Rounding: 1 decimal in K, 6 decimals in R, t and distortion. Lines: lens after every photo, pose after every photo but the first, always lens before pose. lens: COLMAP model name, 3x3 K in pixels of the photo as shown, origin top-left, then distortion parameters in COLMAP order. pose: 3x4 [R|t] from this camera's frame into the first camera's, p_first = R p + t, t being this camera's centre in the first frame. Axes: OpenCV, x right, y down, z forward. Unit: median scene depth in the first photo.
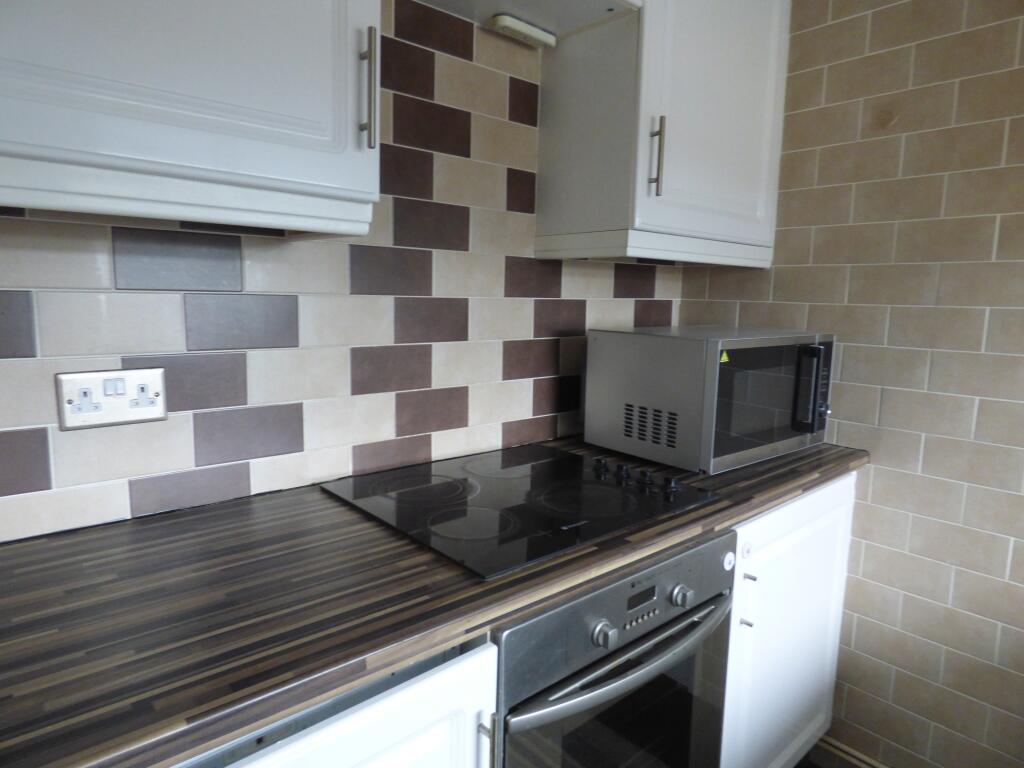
lens RADIAL K [[626.2, 0, 512.8], [0, 626.2, 382.5], [0, 0, 1]] dist [-0.011899, 0.001768]
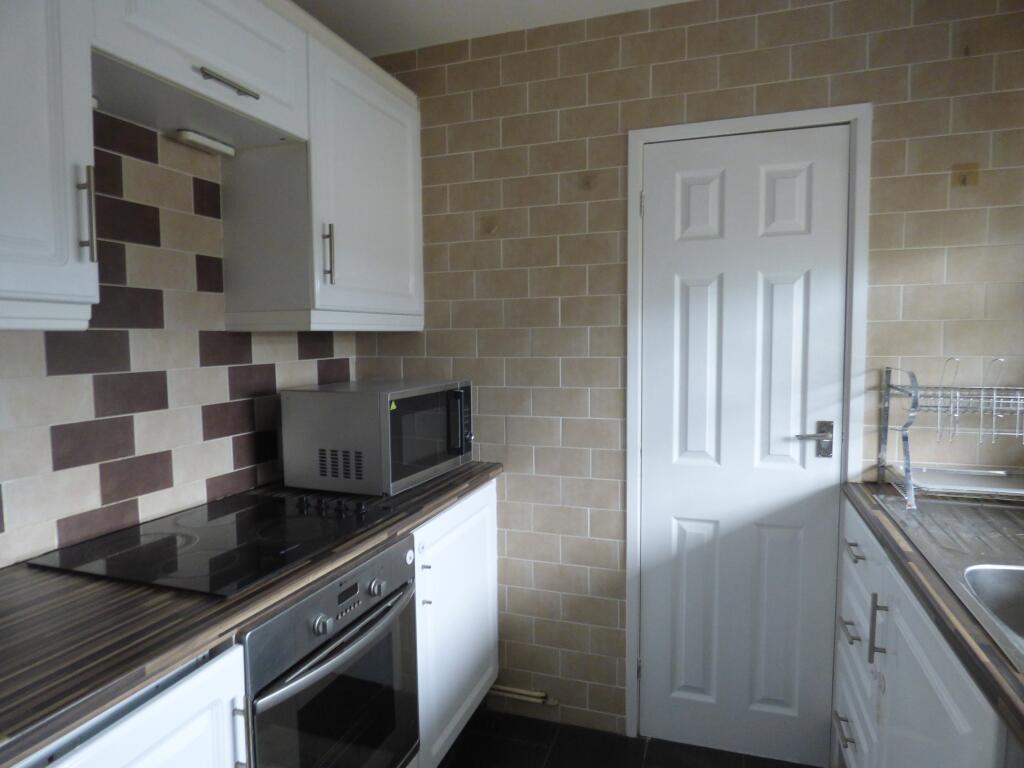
lens RADIAL K [[626.2, 0, 512.8], [0, 626.2, 382.5], [0, 0, 1]] dist [-0.011899, 0.001768]
pose [[0.872512, -0.065125, 0.484232, -0.076251], [0.096027, 0.994604, -0.039261, -0.011826], [-0.479062, 0.080755, 0.874058, -0.272022]]
